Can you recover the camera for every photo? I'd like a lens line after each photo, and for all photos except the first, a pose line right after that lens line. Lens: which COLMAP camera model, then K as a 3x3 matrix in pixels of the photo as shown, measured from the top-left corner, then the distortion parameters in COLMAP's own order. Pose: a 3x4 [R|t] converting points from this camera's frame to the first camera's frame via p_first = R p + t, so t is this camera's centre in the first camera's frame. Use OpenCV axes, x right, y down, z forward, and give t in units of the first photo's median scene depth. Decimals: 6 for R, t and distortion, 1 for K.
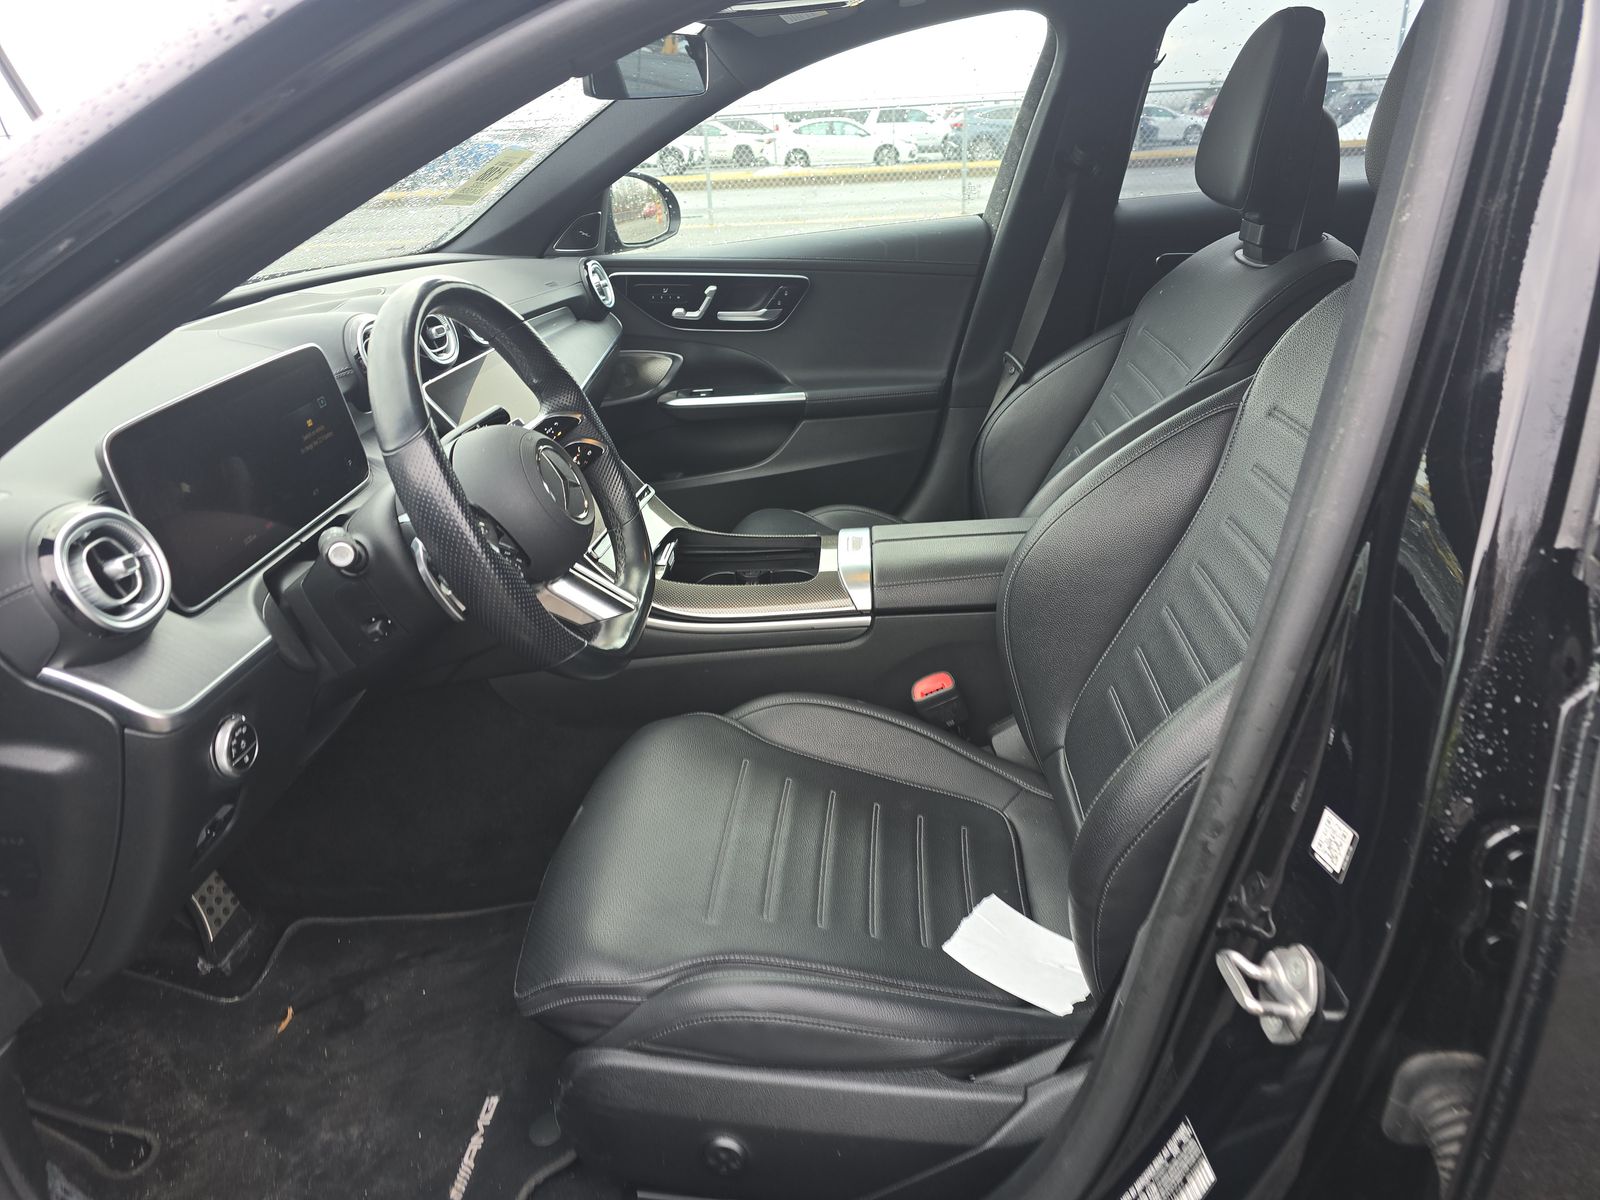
lens RADIAL K [[1086.6, 0, 800.6], [0, 1086.6, 599.2], [0, 0, 1]] dist [0.035384, -0.030007]
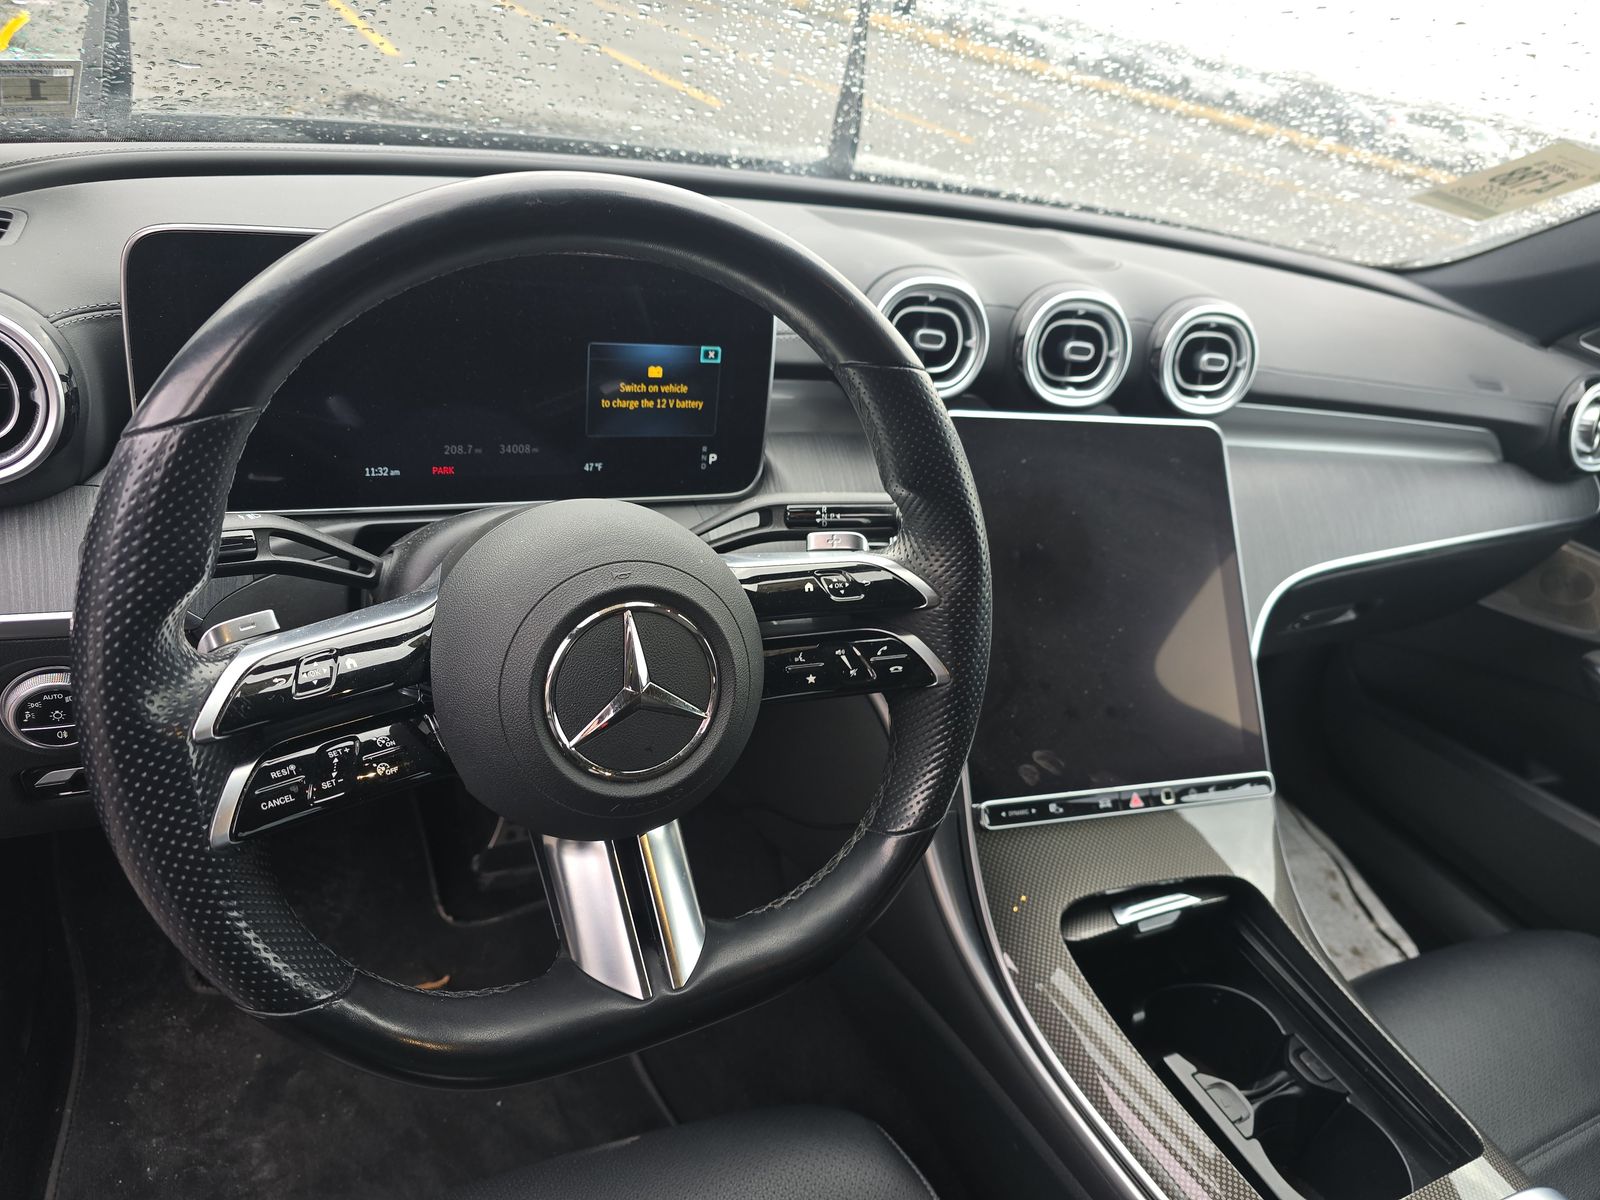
lens RADIAL K [[1072.2, 0, 787.2], [0, 1072.2, 599.4], [0, 0, 1]] dist [0.043652, -0.031564]
pose [[0.471581, 0.547952, -0.690913, 0.089809], [-0.536593, 0.800063, 0.268267, -0.263594], [0.699771, 0.244229, 0.671321, 0.665820]]
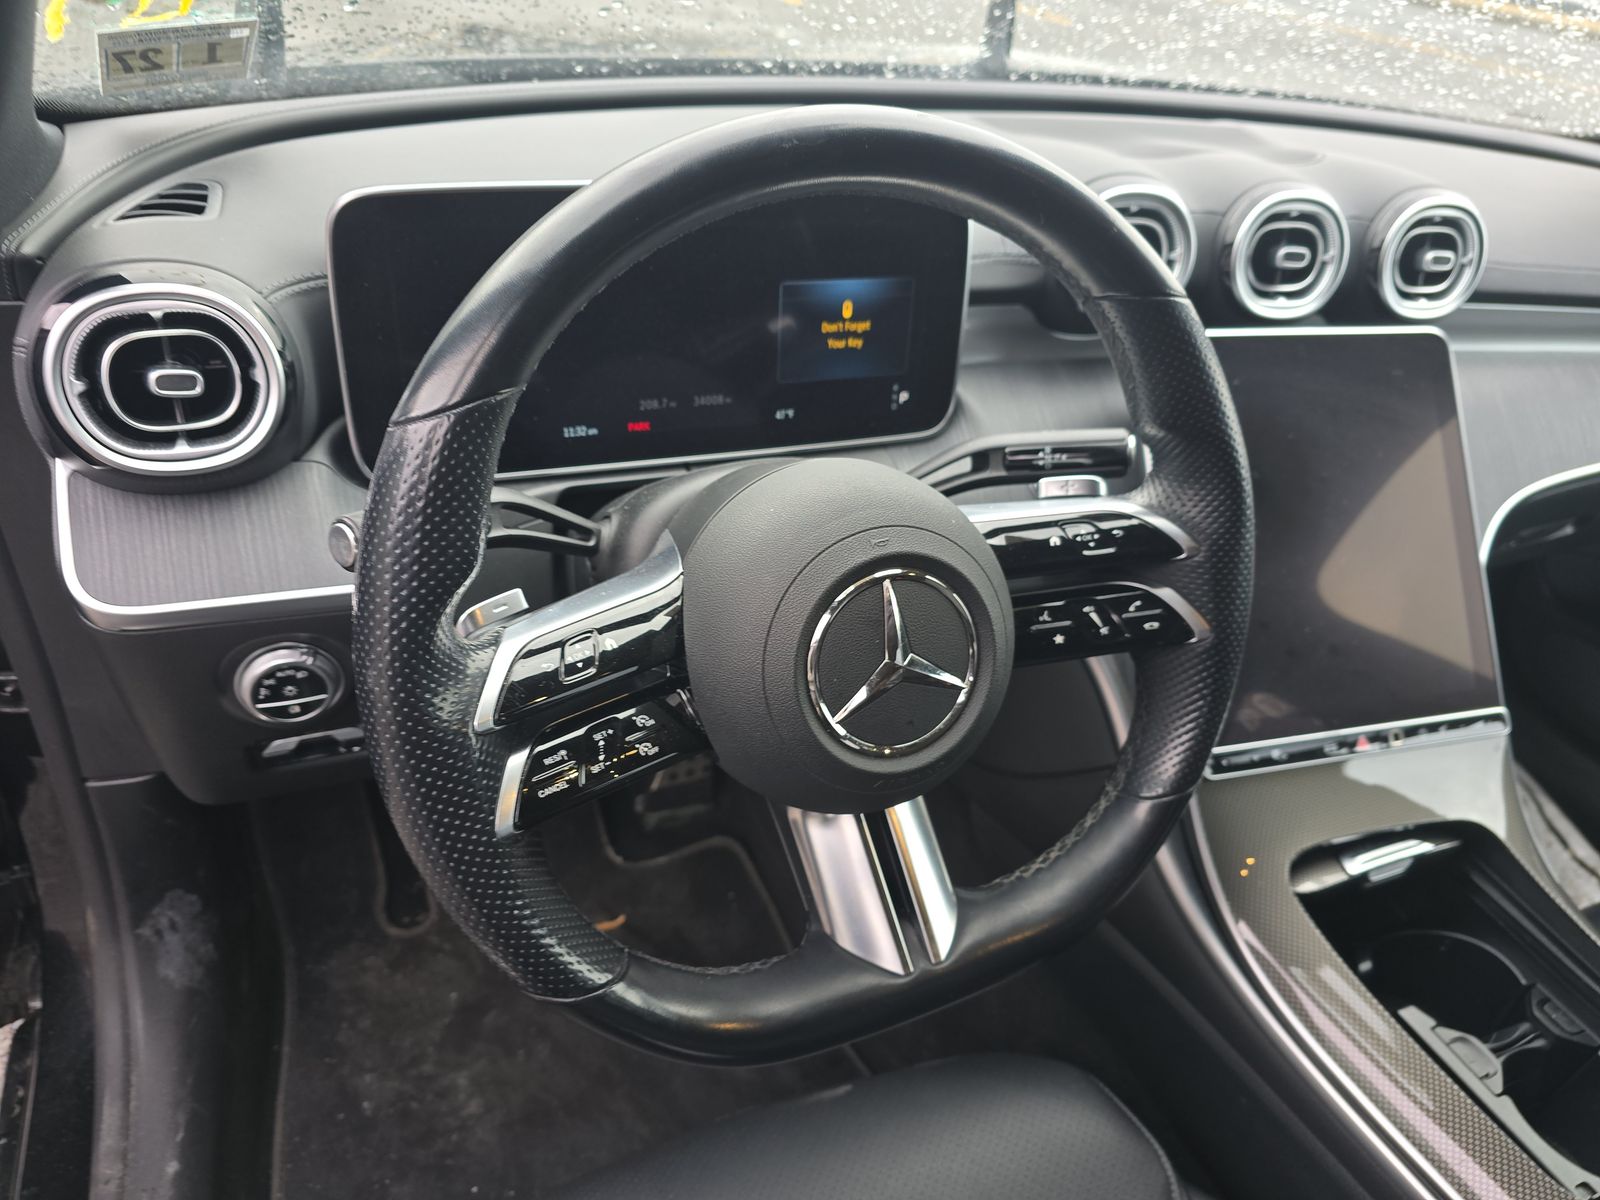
lens RADIAL K [[1086.6, 0, 800.6], [0, 1086.6, 599.2], [0, 0, 1]] dist [0.035384, -0.030007]
pose [[0.433382, 0.581444, -0.688551, 0.042519], [-0.482905, 0.794911, 0.367313, -0.241483], [0.760909, 0.173318, 0.625283, 0.633866]]
